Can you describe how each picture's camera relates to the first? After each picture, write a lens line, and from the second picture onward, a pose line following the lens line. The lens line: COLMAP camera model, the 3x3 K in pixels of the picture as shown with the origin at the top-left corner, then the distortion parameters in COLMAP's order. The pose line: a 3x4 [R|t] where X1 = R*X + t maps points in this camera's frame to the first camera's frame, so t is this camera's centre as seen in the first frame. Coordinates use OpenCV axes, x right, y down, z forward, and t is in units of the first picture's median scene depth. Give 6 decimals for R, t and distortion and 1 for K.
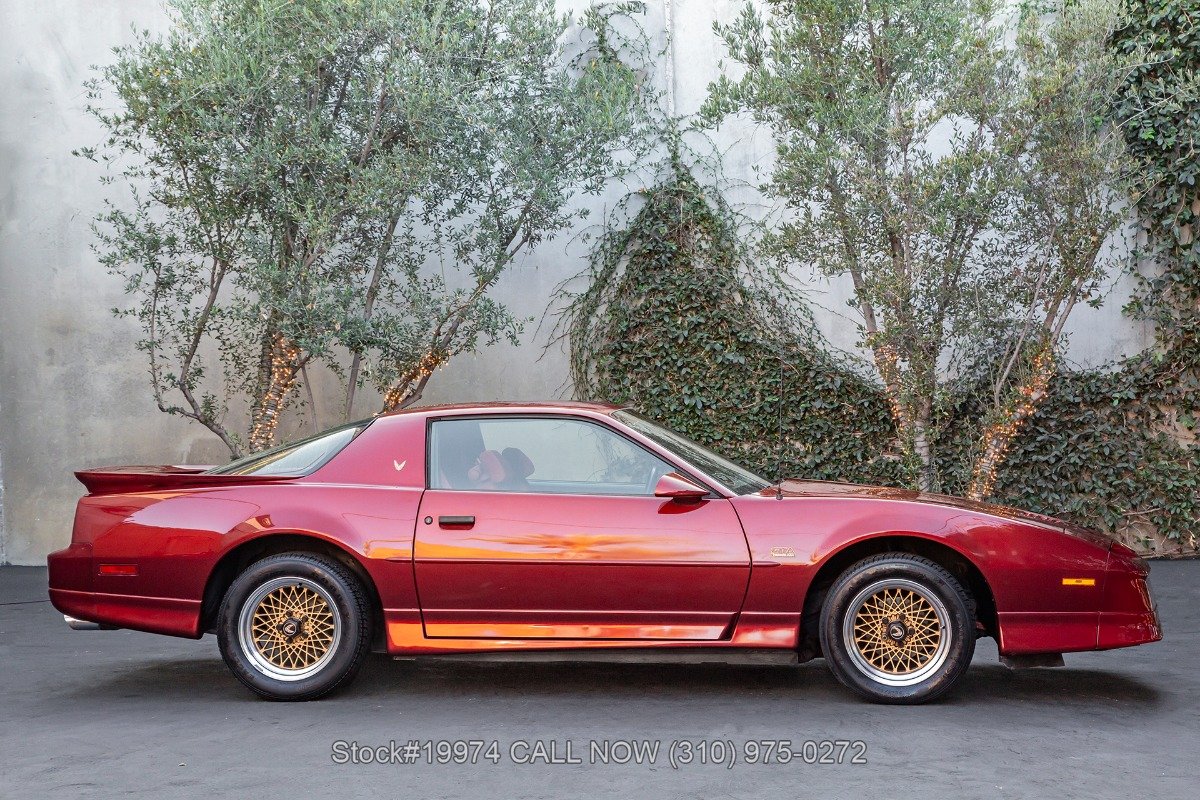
lens RADIAL K [[1979.6, 0, 600.0], [0, 1979.6, 400.0], [0, 0, 1]] dist [0.162660, 0.112856]
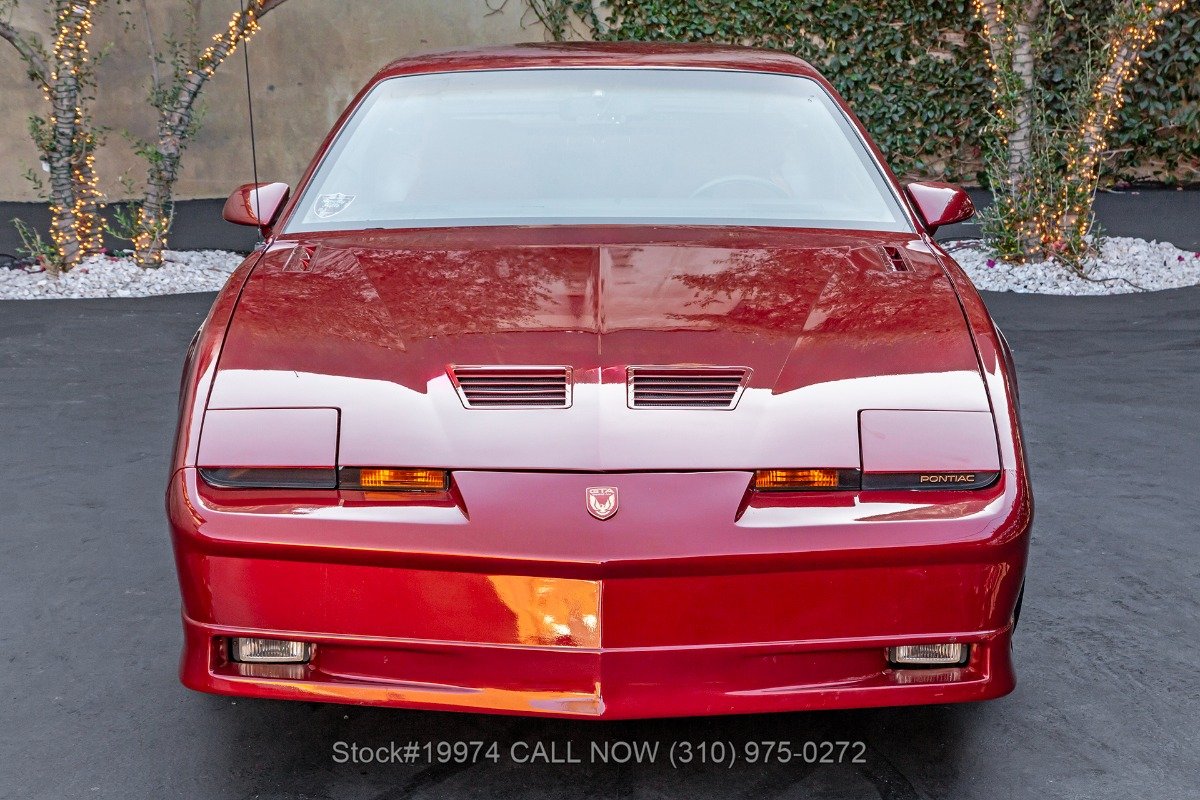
lens RADIAL K [[2126.6, 0, 607.6], [0, 2126.6, 398.9], [0, 0, 1]] dist [0.209804, 0.157494]
pose [[0.998809, -0.010449, 0.047659, -0.017896], [-0.000167, 0.976063, 0.217488, -0.020901], [-0.048791, -0.217237, 0.974899, 0.194141]]
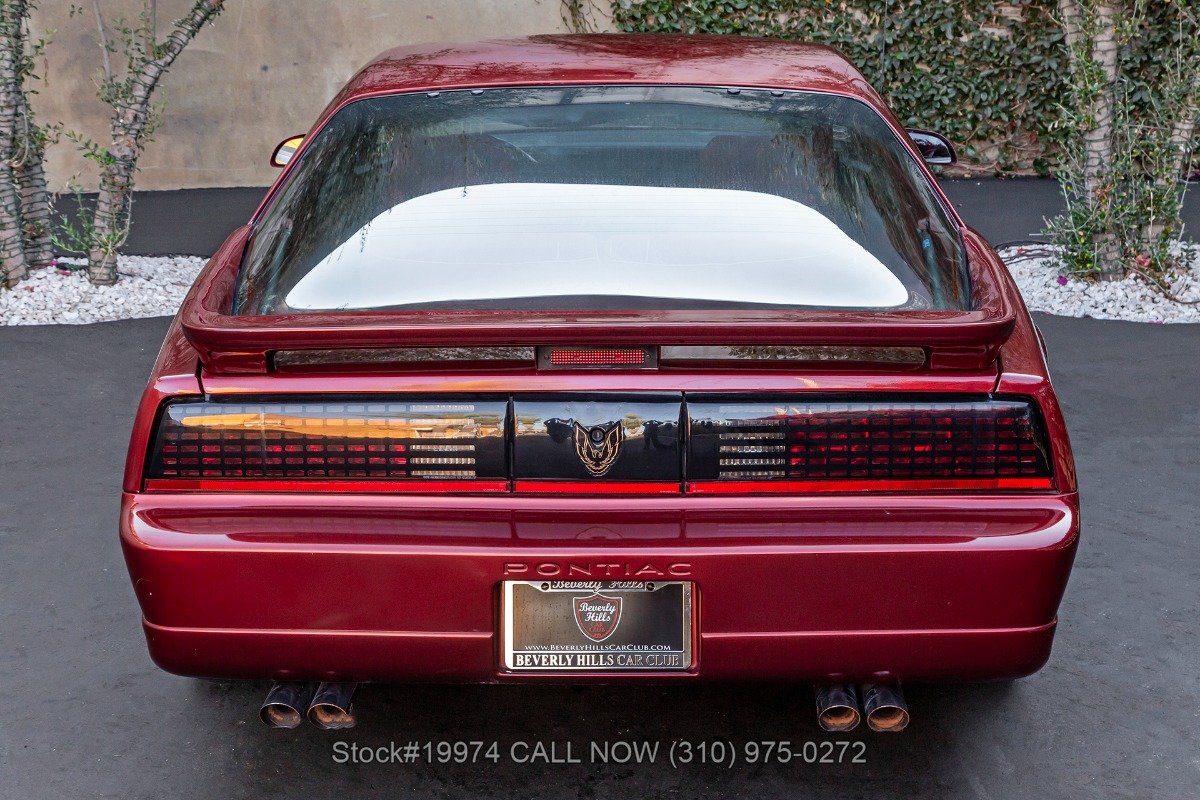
lens RADIAL K [[1979.6, 0, 600.0], [0, 1979.6, 400.0], [0, 0, 1]] dist [0.162660, 0.112856]
pose [[0.999674, -0.008589, 0.024044, -0.006015], [0.002223, 0.967428, 0.253136, -0.023181], [-0.025435, -0.253000, 0.967132, 0.311446]]
